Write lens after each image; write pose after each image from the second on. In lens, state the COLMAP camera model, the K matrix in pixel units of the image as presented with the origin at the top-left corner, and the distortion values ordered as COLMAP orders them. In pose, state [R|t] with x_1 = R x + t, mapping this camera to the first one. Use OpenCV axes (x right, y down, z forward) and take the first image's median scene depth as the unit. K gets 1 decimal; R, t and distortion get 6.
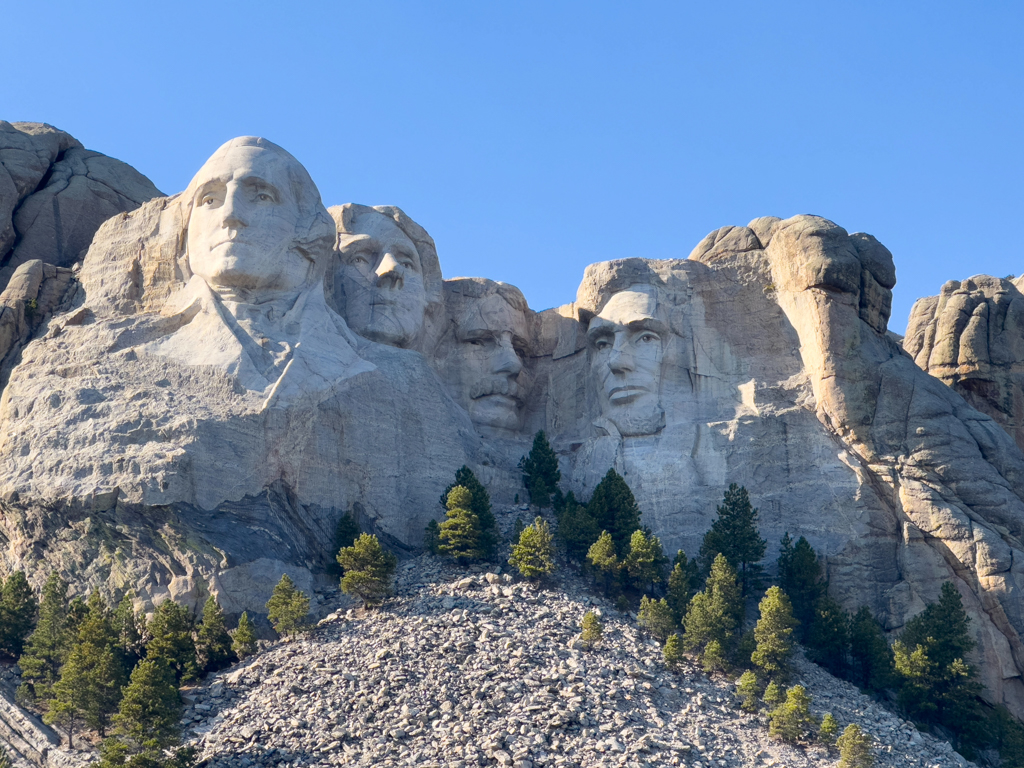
lens RADIAL K [[3050.7, 0, 512.0], [0, 3050.7, 384.0], [0, 0, 1]] dist [-0.444615, 13.181256]
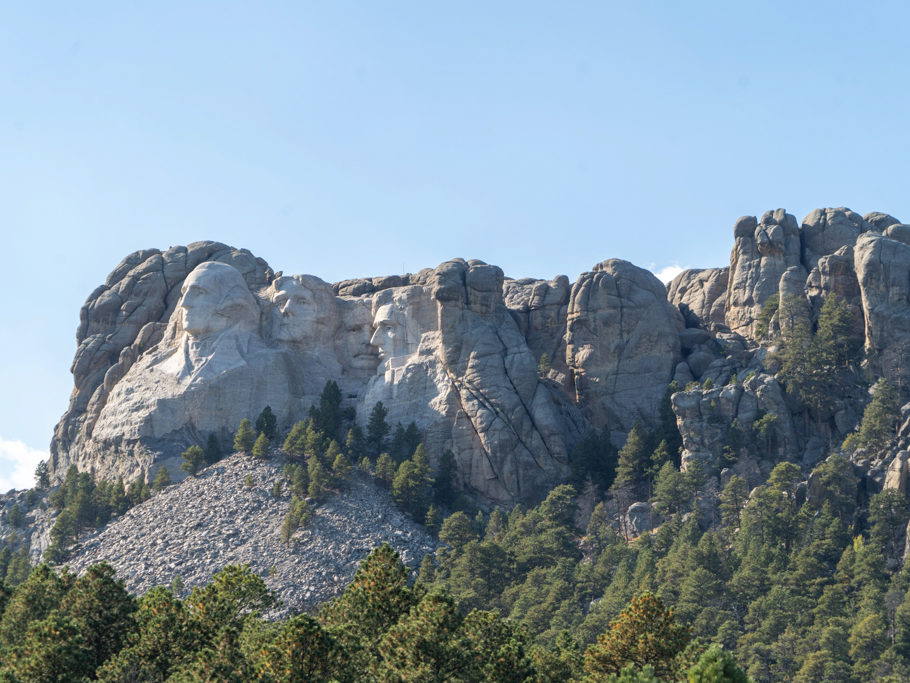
lens RADIAL K [[3532.8, 0, 455.0], [0, 3532.8, 341.5], [0, 0, 1]] dist [0.122614, -1.973743]
pose [[0.809086, -0.086983, -0.581217, 1.611909], [0.147975, 0.987275, 0.058236, -0.151599], [0.568756, -0.133124, 0.811662, -1.053345]]
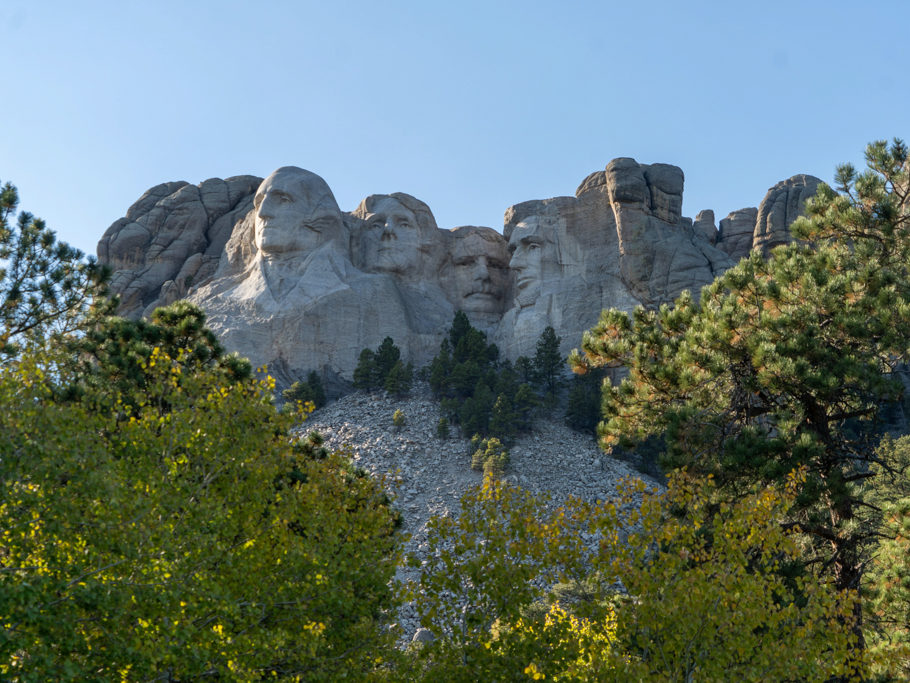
lens RADIAL K [[2093.3, 0, 455.0], [0, 2093.3, 341.5], [0, 0, 1]] dist [0.086195, -0.076520]
pose [[0.907858, -0.126622, -0.399702, 0.481863], [0.126820, 0.991583, -0.026073, 0.063836], [0.399639, -0.027020, 0.916274, -0.075652]]
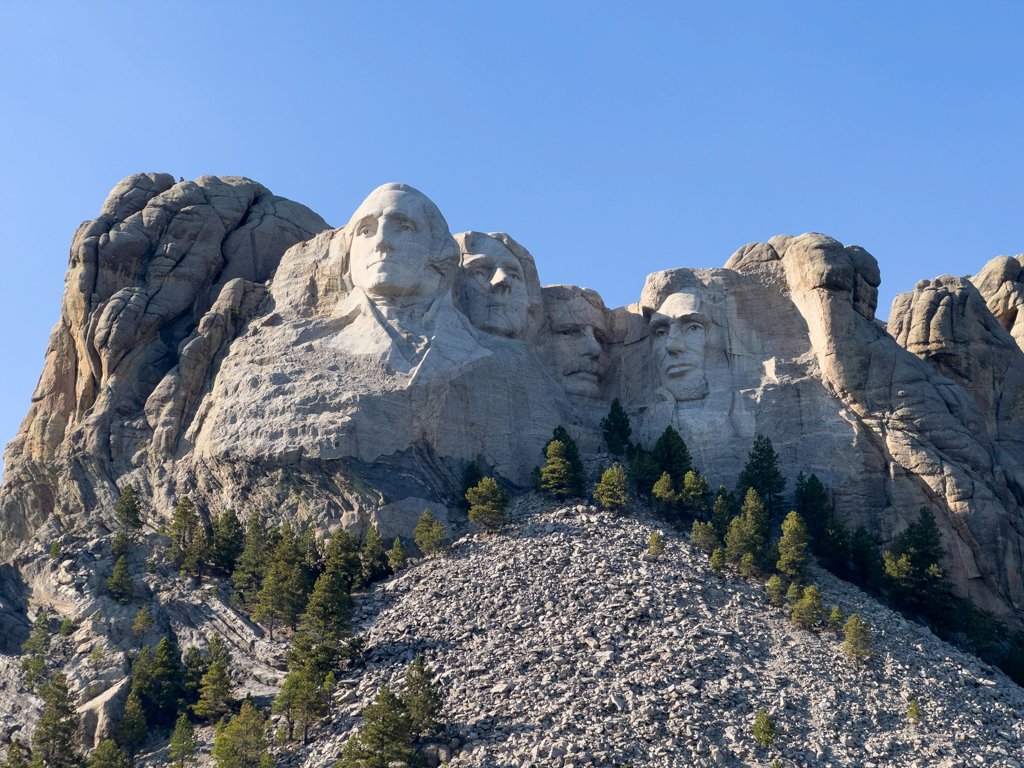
lens RADIAL K [[2280.9, 0, 517.0], [0, 2280.9, 366.9], [0, 0, 1]] dist [-0.289781, 8.293107]
pose [[0.999256, -0.018629, -0.033774, 0.000041], [0.018665, 0.999826, 0.000745, -0.000026], [0.033754, -0.001375, 0.999429, -0.002634]]
